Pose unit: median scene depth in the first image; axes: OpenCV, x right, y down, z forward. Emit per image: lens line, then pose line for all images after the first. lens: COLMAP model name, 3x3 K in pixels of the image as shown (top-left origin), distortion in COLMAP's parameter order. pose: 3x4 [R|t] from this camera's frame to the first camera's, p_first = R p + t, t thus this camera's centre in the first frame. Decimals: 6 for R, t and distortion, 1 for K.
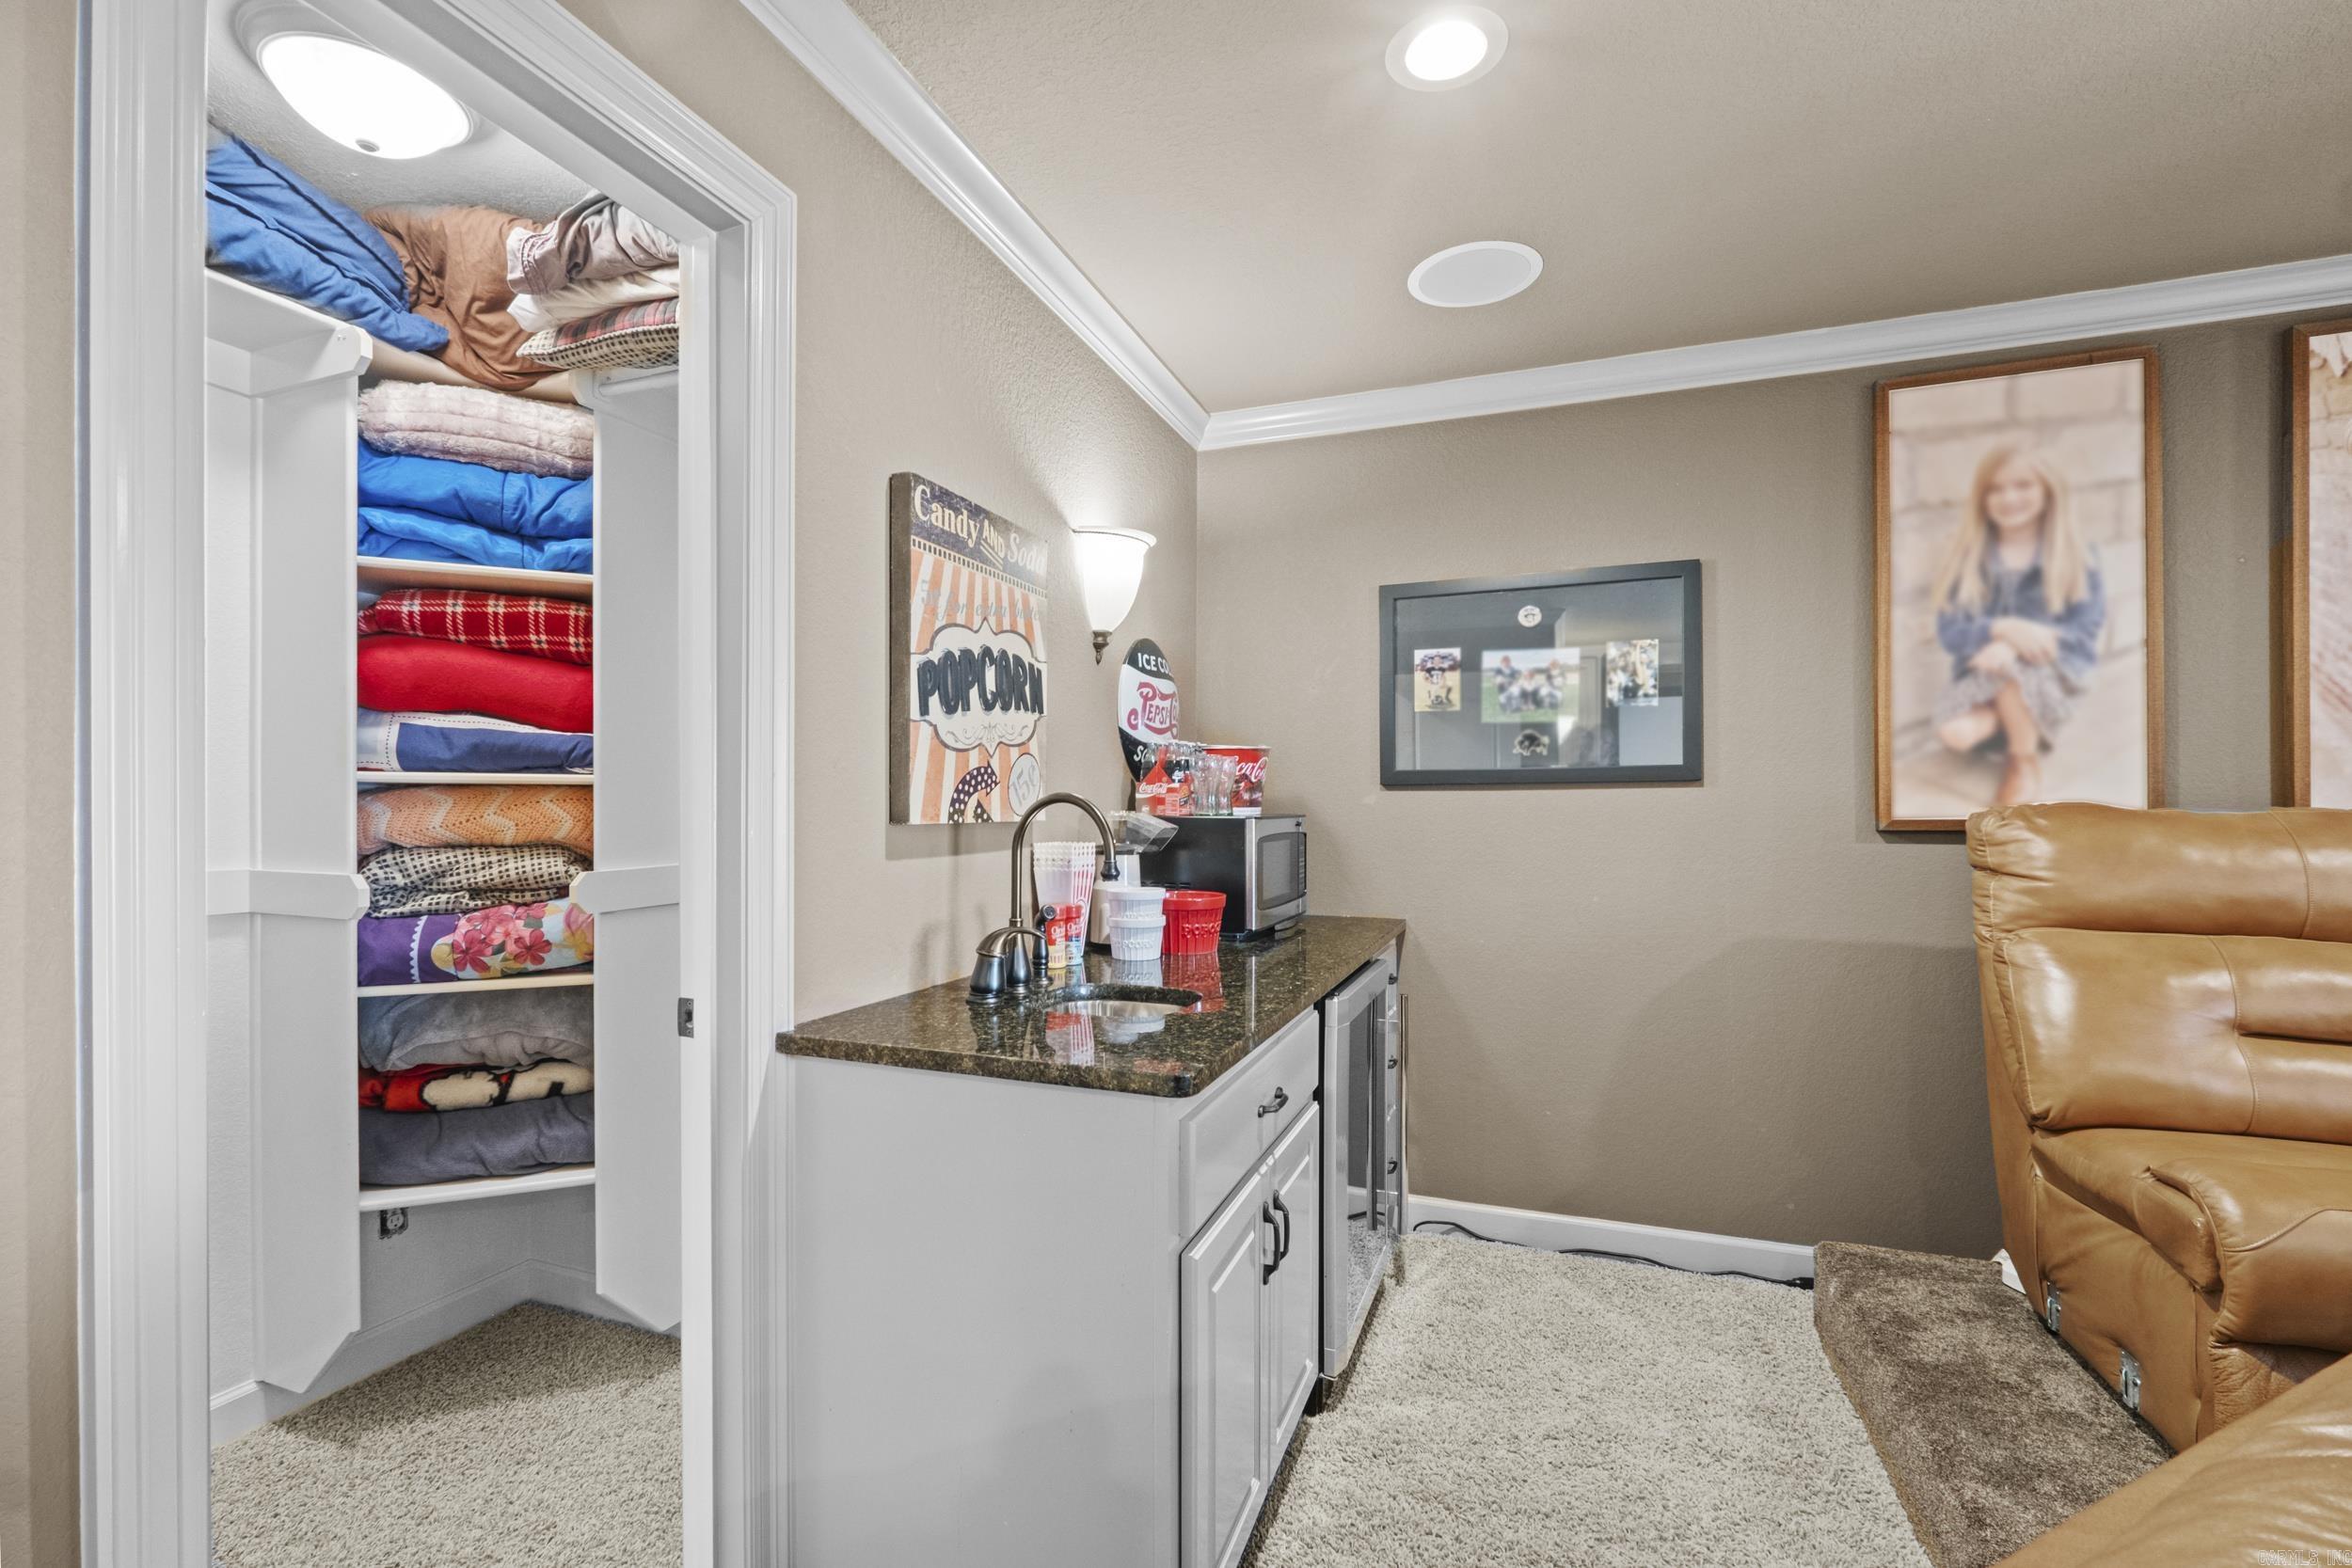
lens RADIAL K [[1022.5, 0, 1167.3], [0, 1022.5, 778.3], [0, 0, 1]] dist [-0.005354, -0.000541]
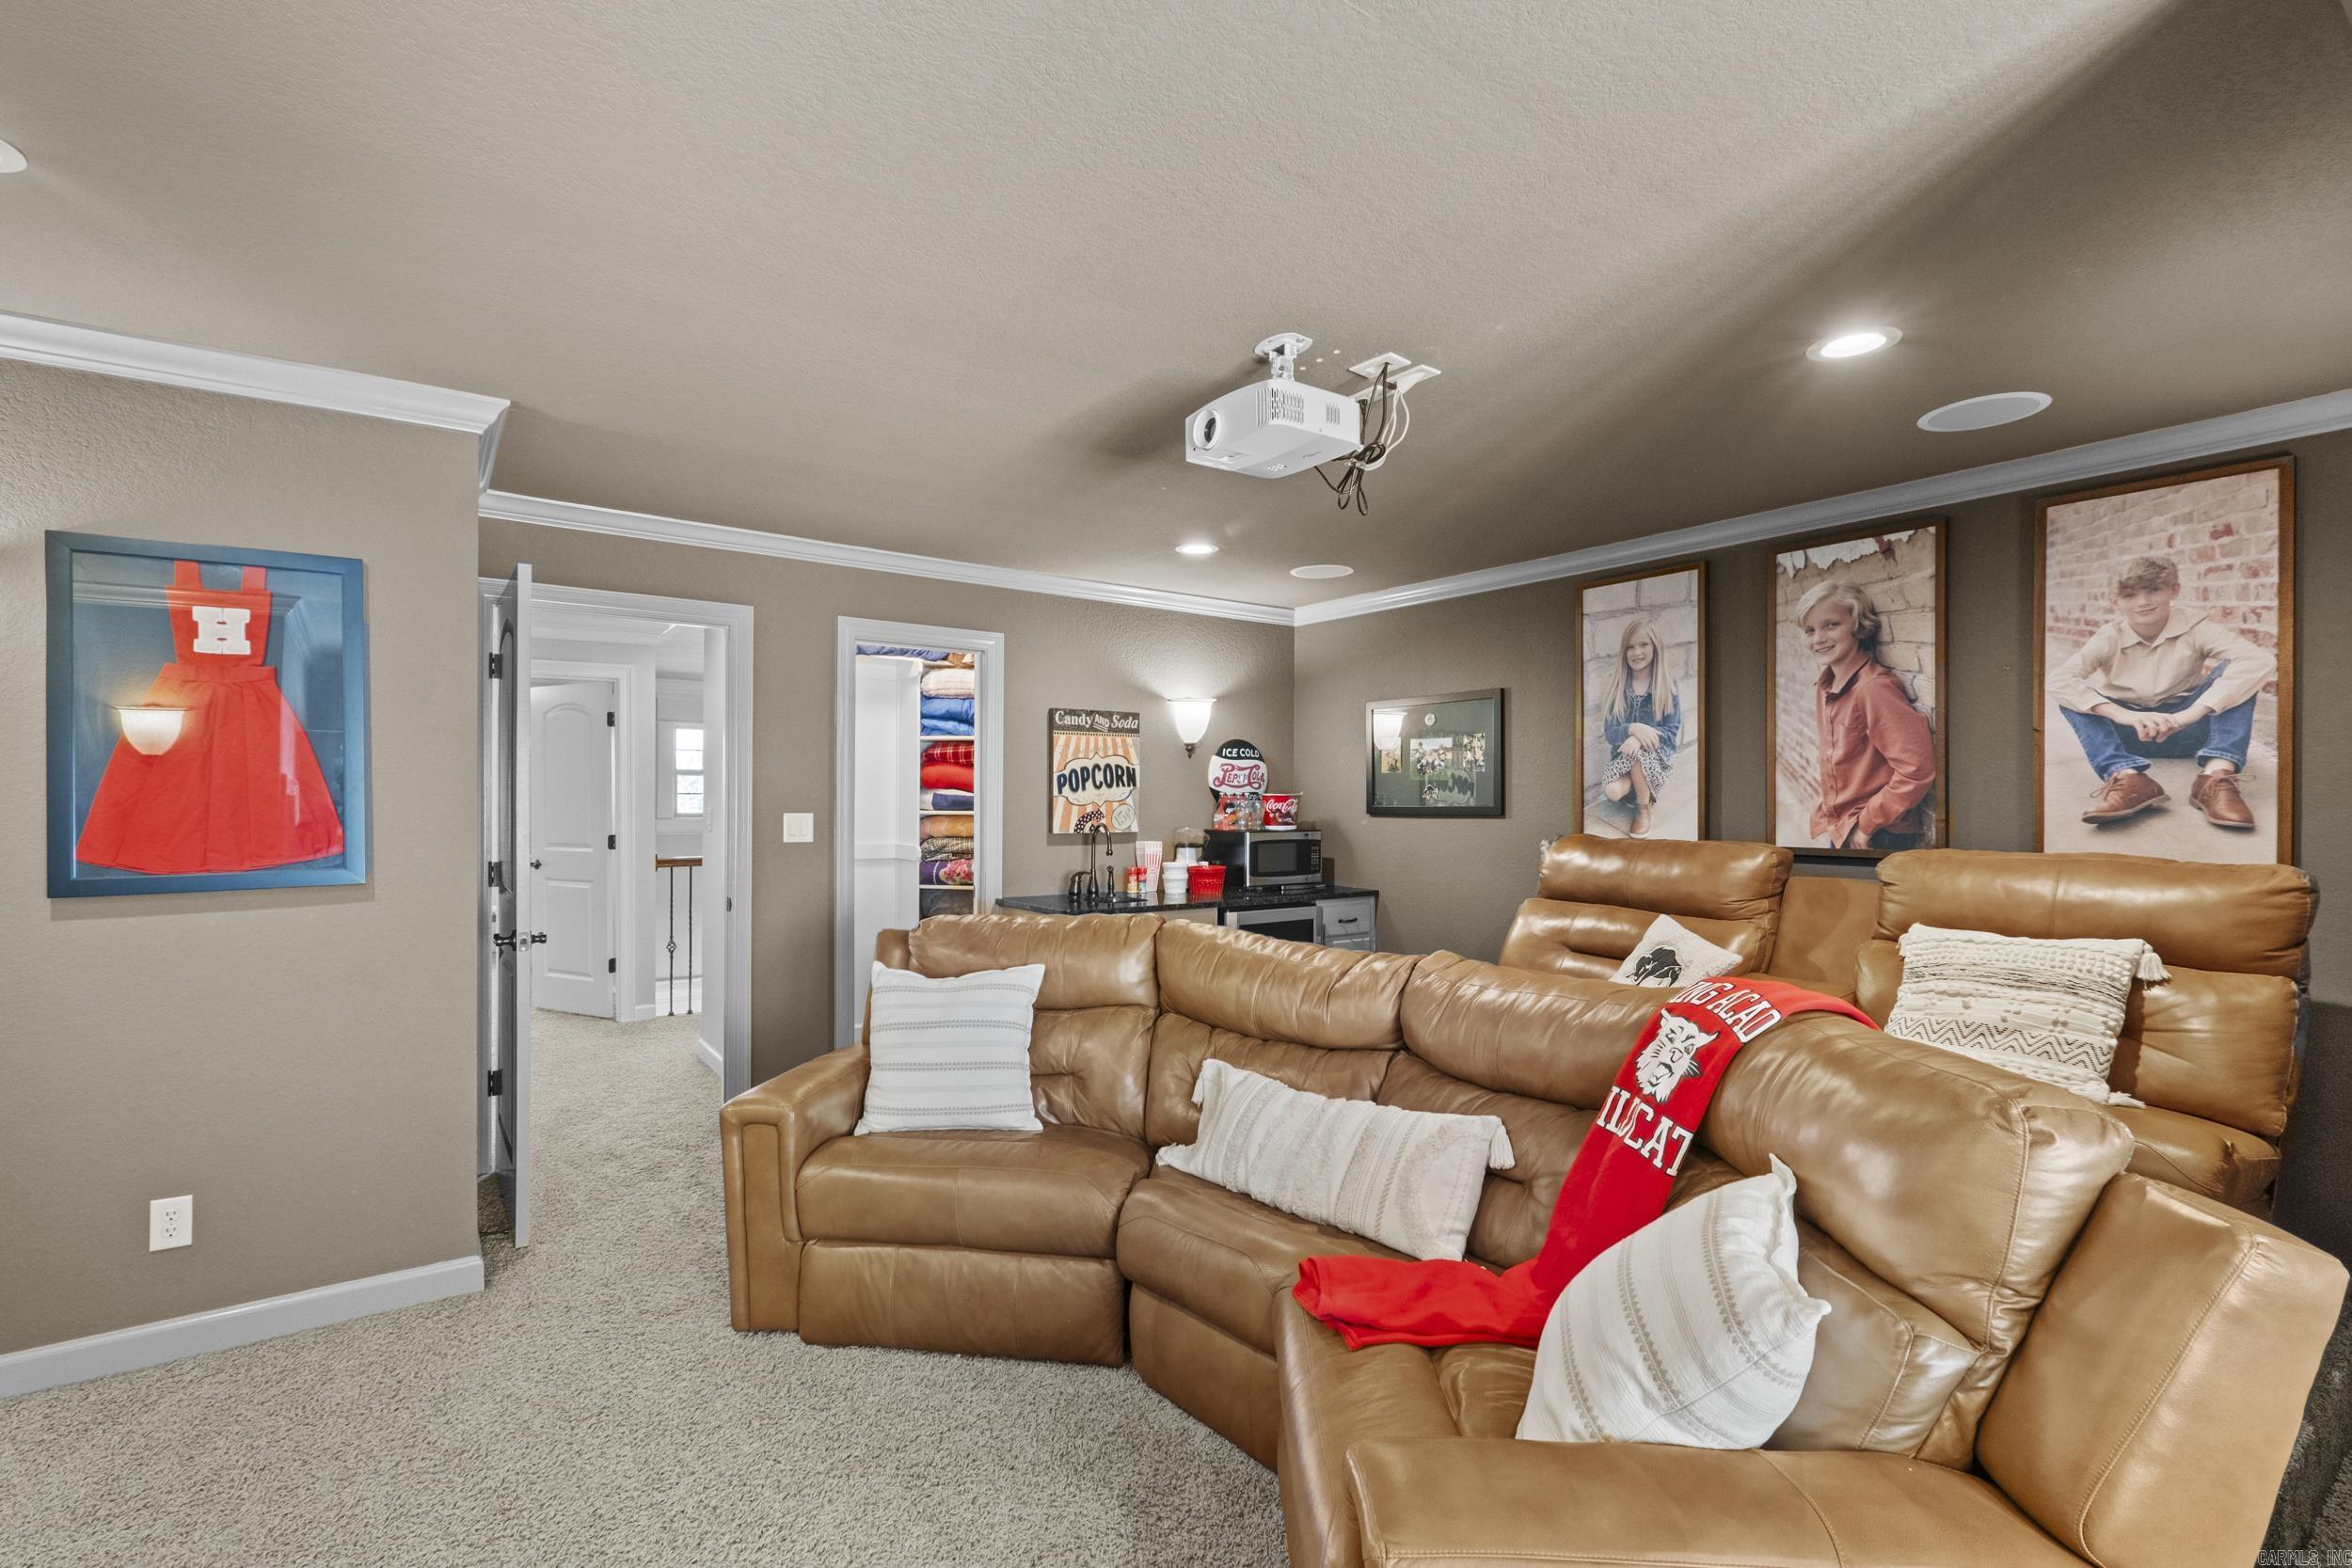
lens RADIAL K [[1022.5, 0, 1167.3], [0, 1022.5, 778.3], [0, 0, 1]] dist [-0.005354, -0.000541]
pose [[0.843318, -0.007850, -0.537357, 1.181695], [0.008441, 0.999963, -0.001360, -0.077009], [0.537348, -0.003389, 0.843354, -0.935417]]
